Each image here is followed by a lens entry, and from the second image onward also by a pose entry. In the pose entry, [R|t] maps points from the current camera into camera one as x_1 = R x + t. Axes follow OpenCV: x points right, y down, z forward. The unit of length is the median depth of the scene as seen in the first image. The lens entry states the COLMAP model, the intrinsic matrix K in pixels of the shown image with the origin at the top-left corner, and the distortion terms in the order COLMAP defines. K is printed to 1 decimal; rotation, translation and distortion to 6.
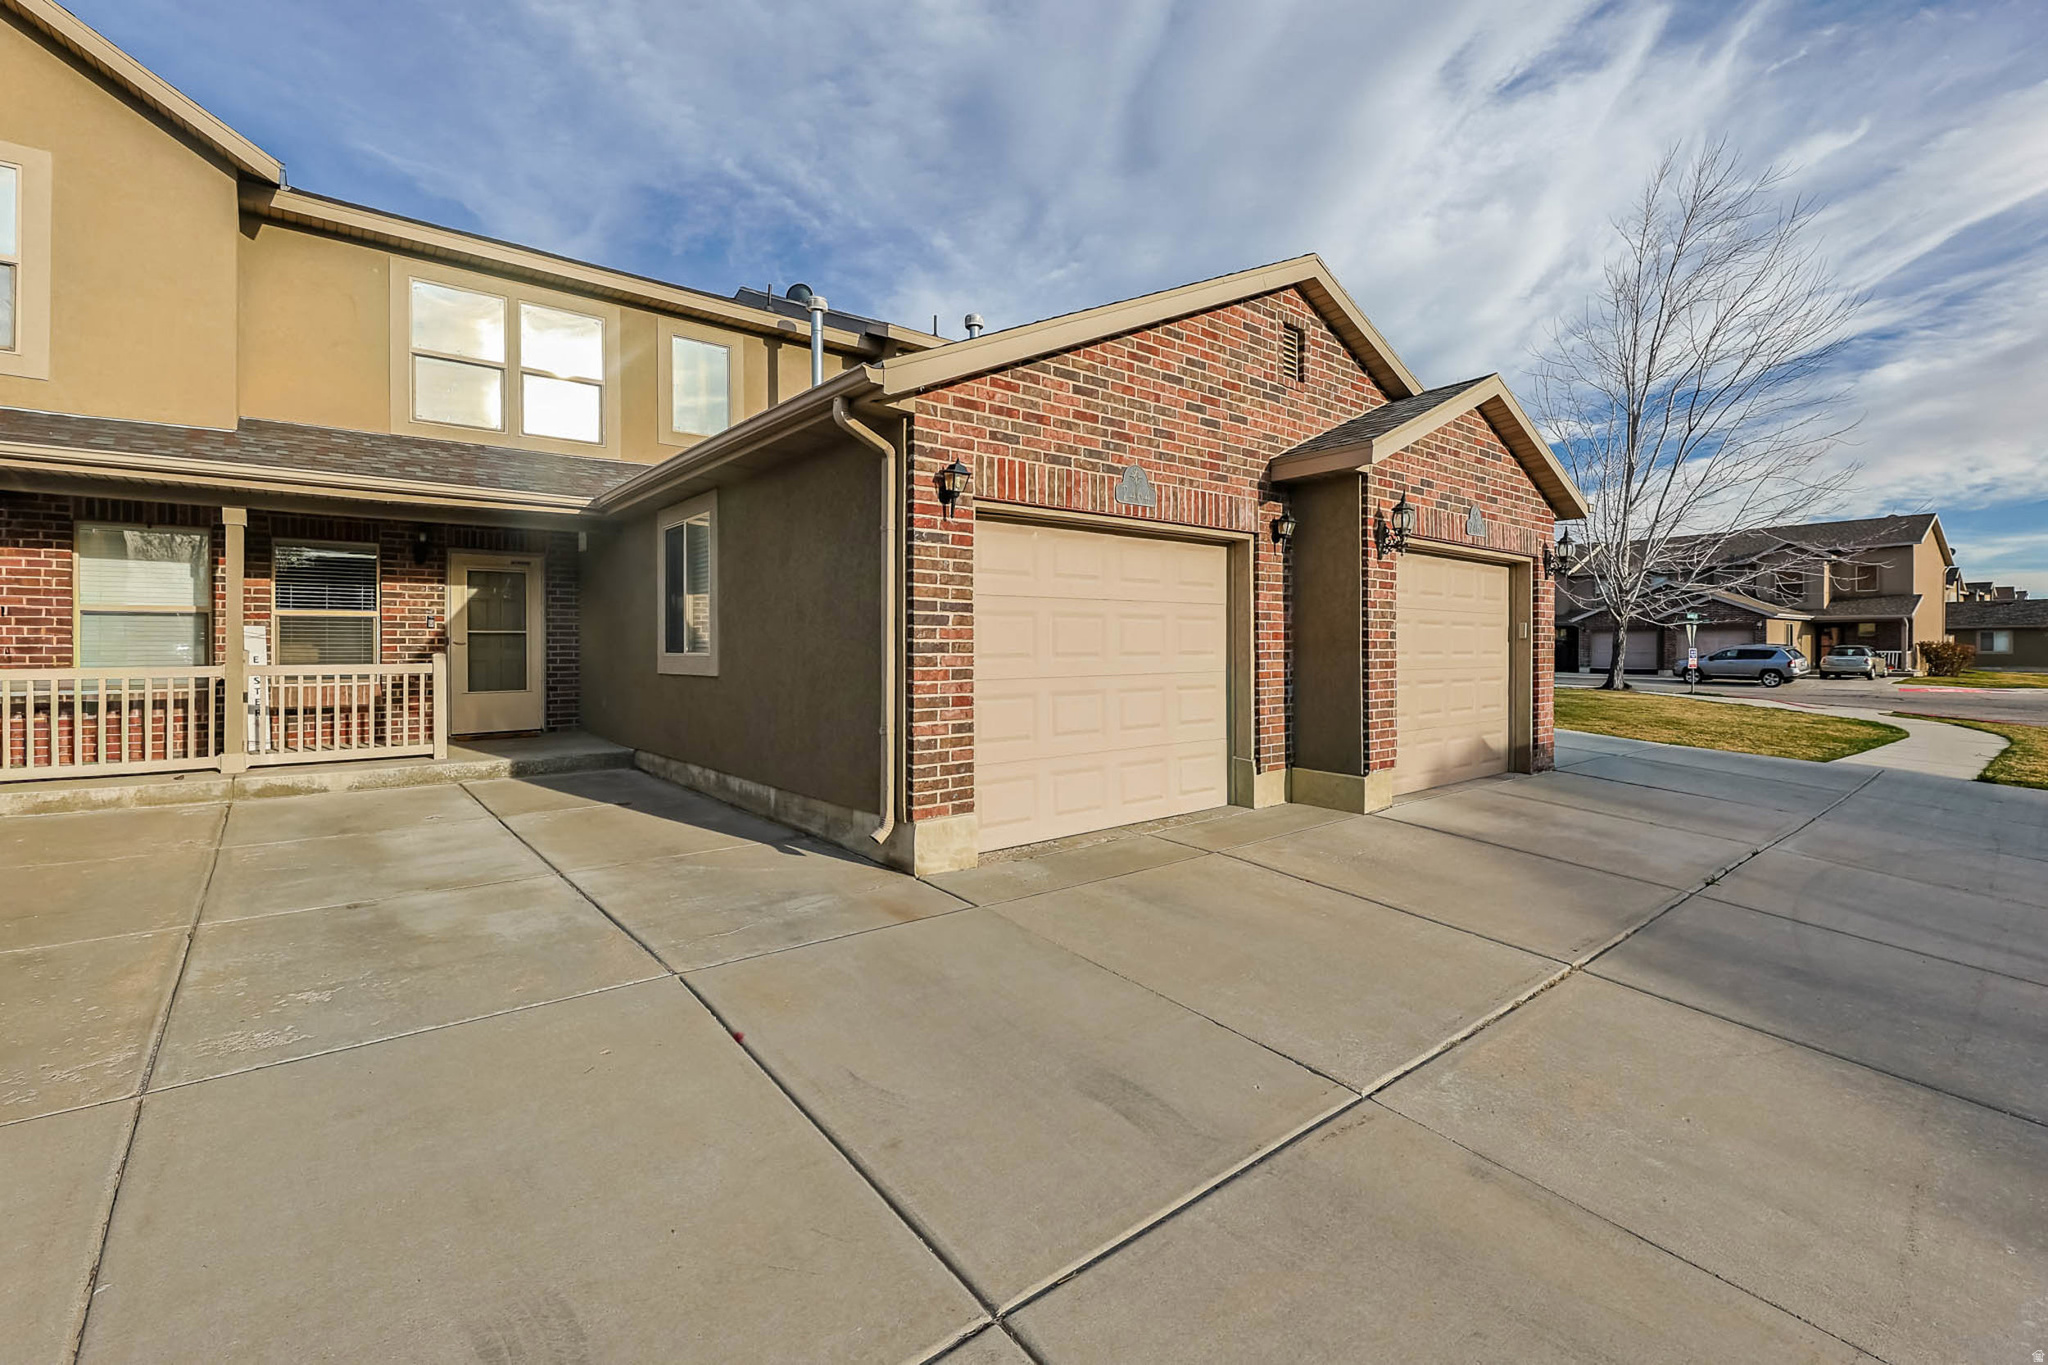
lens RADIAL K [[873.7, 0, 1019.0], [0, 873.7, 649.5], [0, 0, 1]] dist [-0.000297, -0.000125]
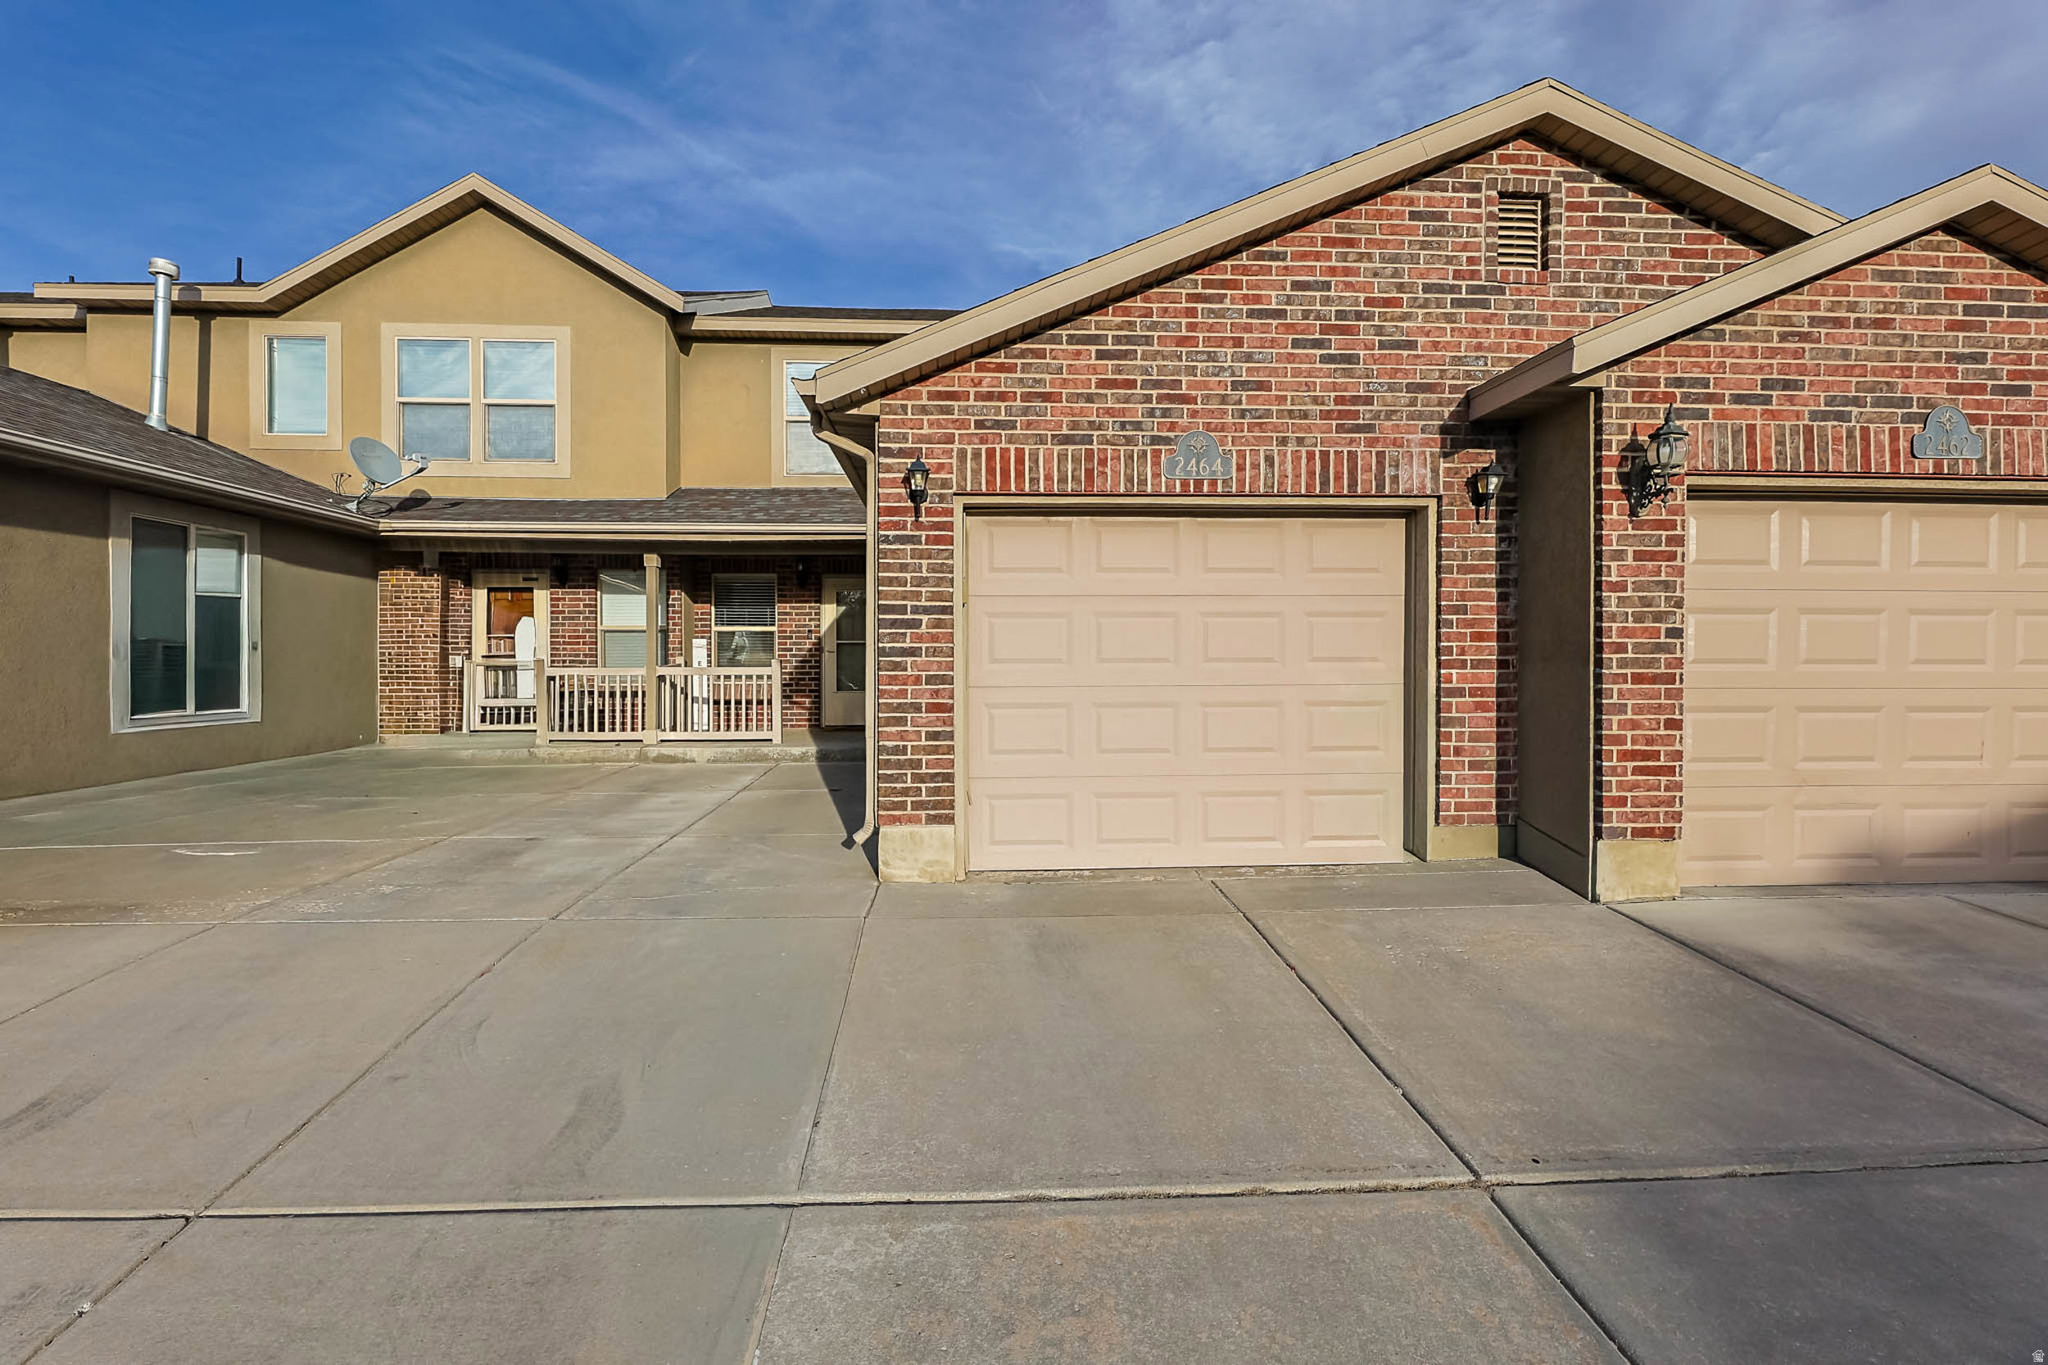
lens RADIAL K [[887.3, 0, 979.8], [0, 887.3, 669.5], [0, 0, 1]] dist [-0.000387, -0.001538]
pose [[0.809687, 0.009016, -0.586792, 0.448486], [-0.002218, 0.999922, 0.012302, 0.004101], [0.586857, -0.008659, 0.809644, 0.196170]]
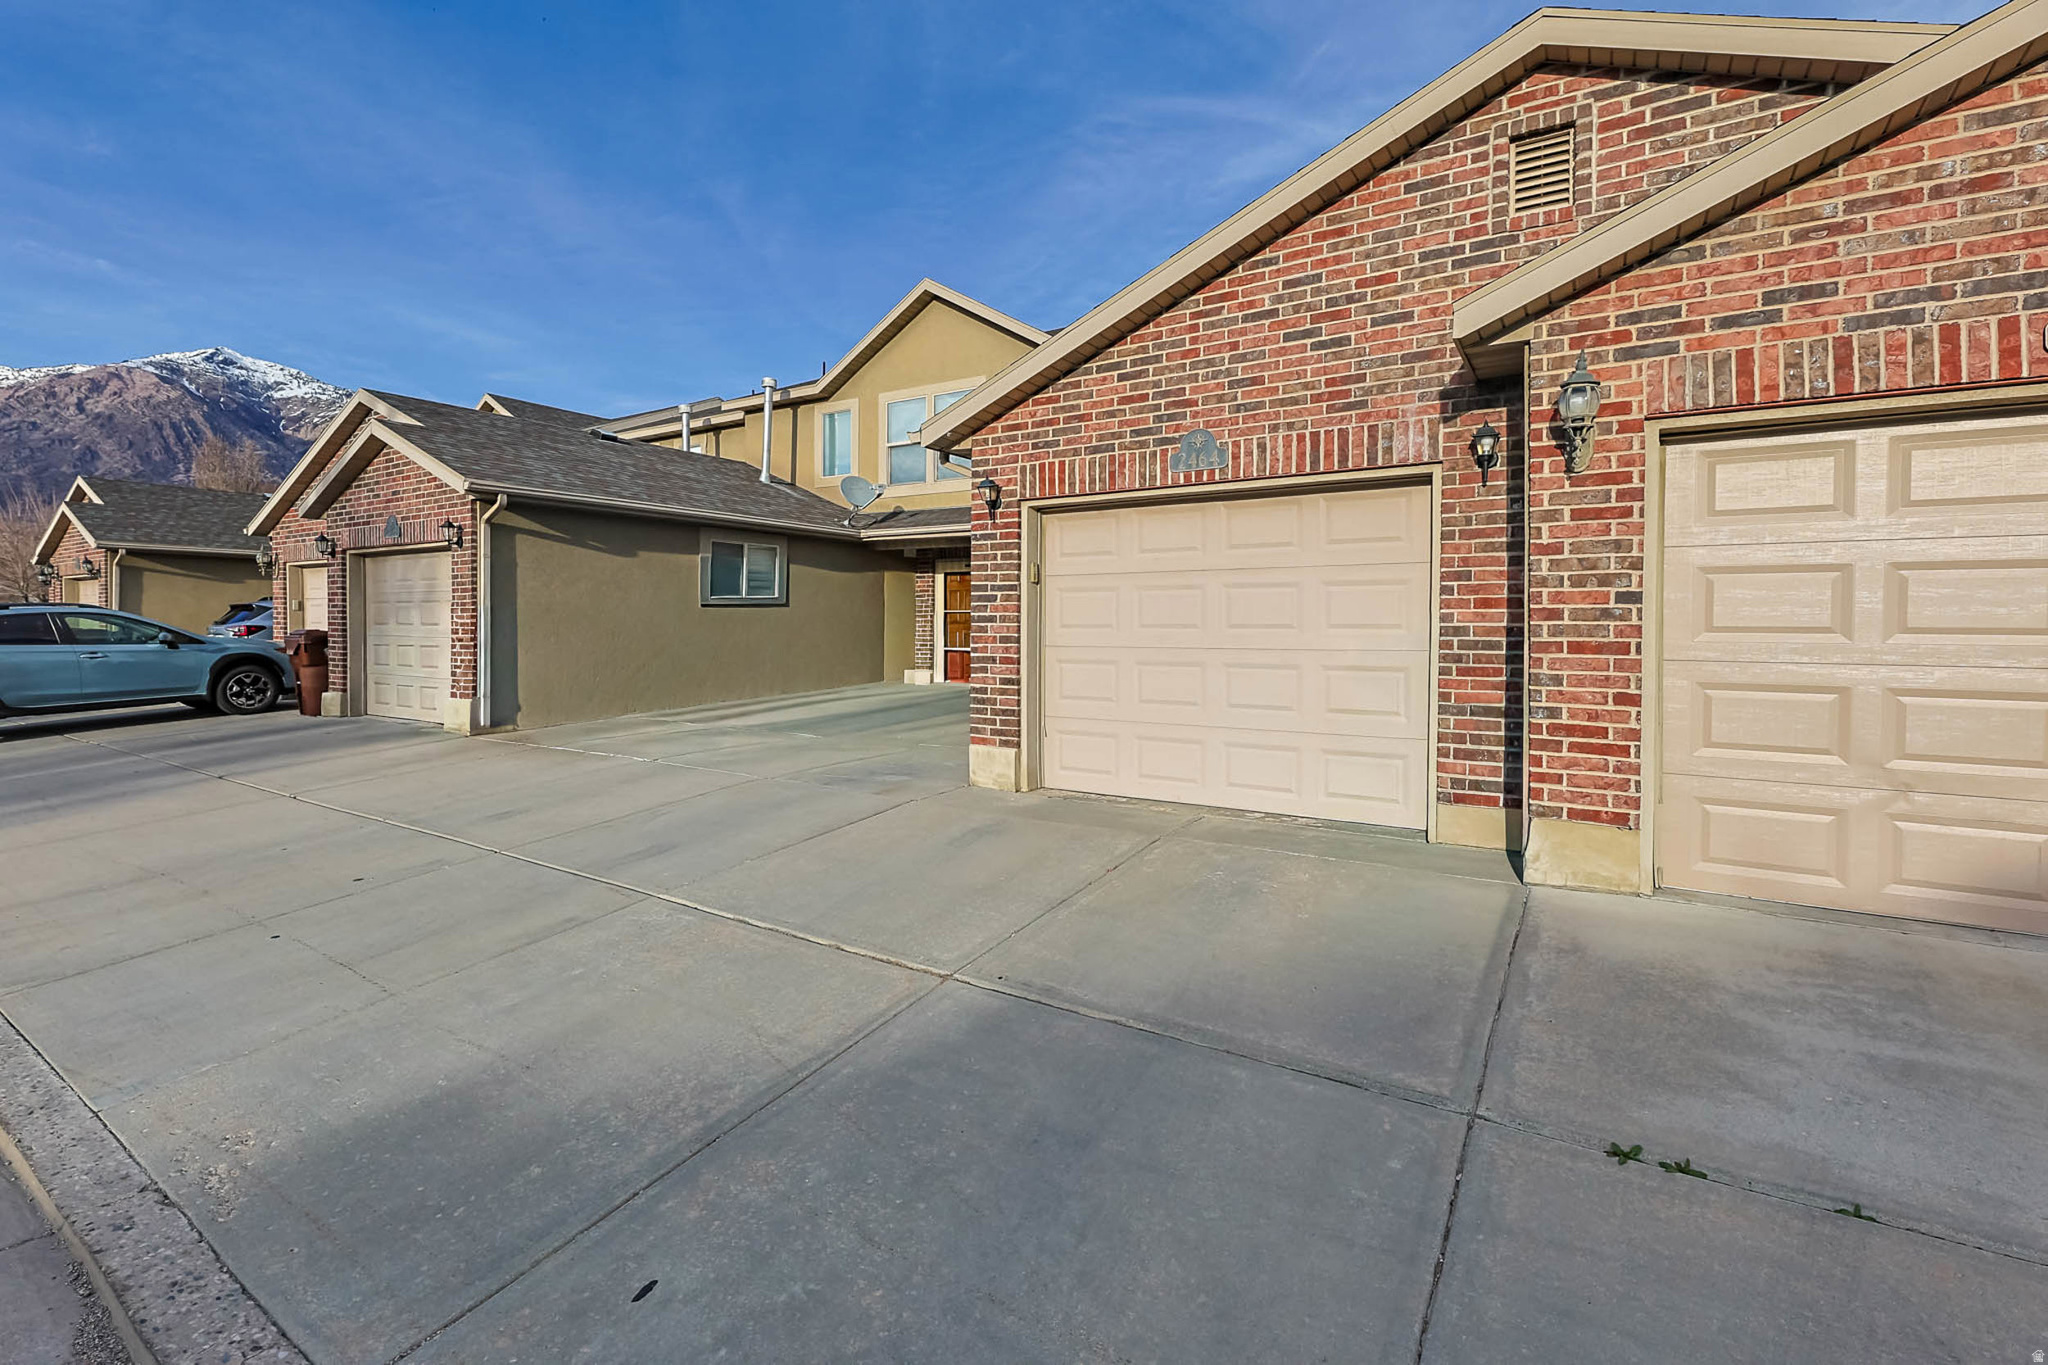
lens RADIAL K [[847.3, 0, 1018.0], [0, 847.3, 636.7], [0, 0, 1]] dist [-0.002536, -0.000812]
pose [[0.338432, 0.016538, -0.940845, 0.921274], [-0.006131, 0.999863, 0.015370, 0.003726], [0.940971, 0.000567, 0.338487, 0.488282]]
